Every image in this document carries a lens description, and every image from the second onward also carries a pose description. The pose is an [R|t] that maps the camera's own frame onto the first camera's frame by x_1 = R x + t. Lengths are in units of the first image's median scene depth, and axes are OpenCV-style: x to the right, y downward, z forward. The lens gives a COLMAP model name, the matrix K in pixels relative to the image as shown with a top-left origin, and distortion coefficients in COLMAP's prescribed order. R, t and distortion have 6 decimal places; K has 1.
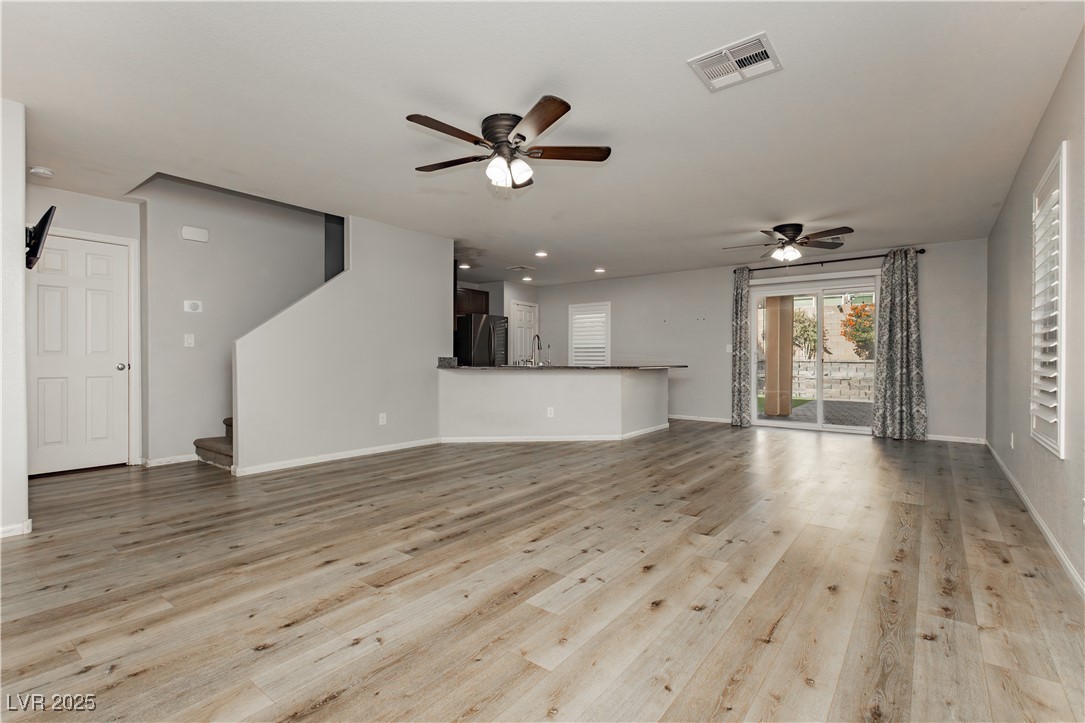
lens RADIAL K [[507.1, 0, 542.5], [0, 507.1, 361.5], [0, 0, 1]] dist [0.000557, -0.000126]
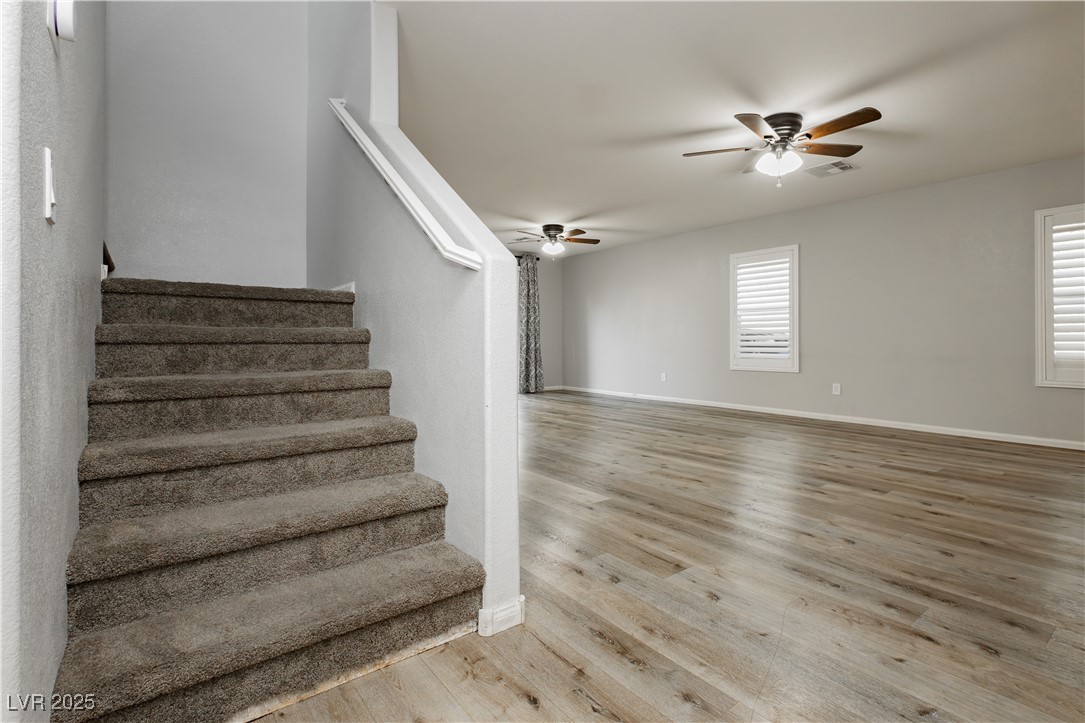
lens RADIAL K [[509.9, 0, 556.7], [0, 509.9, 356.4], [0, 0, 1]] dist [-0.001681, -0.000906]
pose [[0.249941, -0.031832, 0.967738, -1.480307], [0.006974, 0.999493, 0.031075, 0.023152], [-0.968236, -0.001018, 0.250036, 1.350426]]
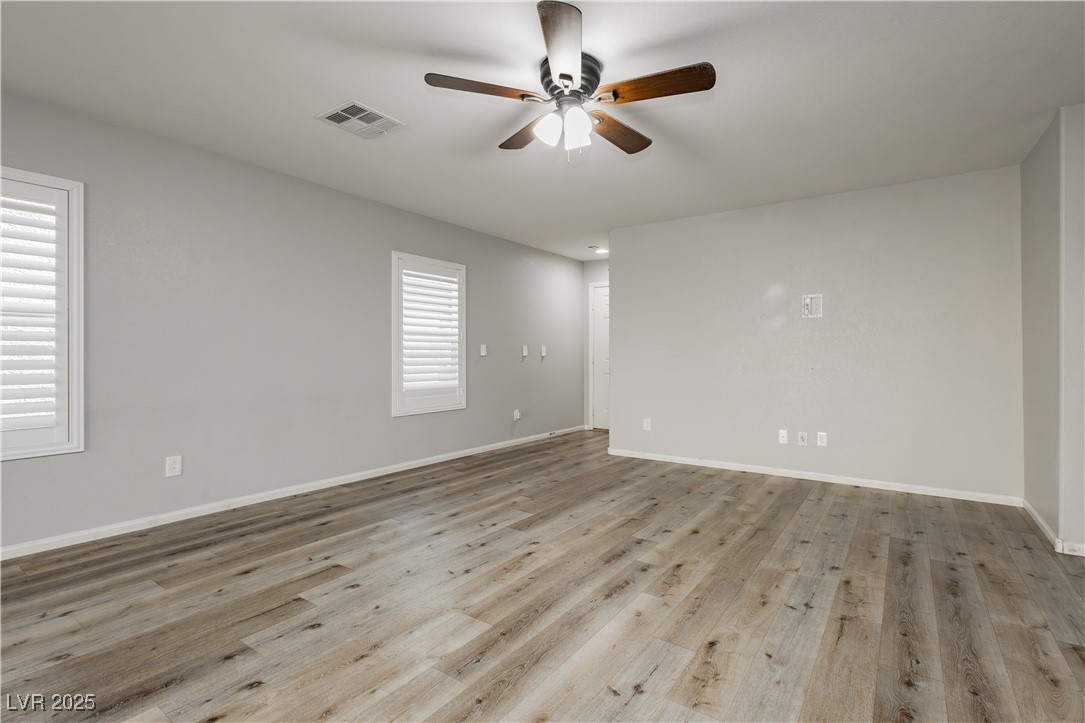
lens RADIAL K [[509.9, 0, 556.7], [0, 509.9, 356.4], [0, 0, 1]] dist [-0.001681, -0.000906]
pose [[-0.998800, -0.002316, -0.048919, -0.019709], [-0.002613, 0.999979, 0.006010, -0.035938], [0.048904, 0.006131, -0.998785, 1.993050]]
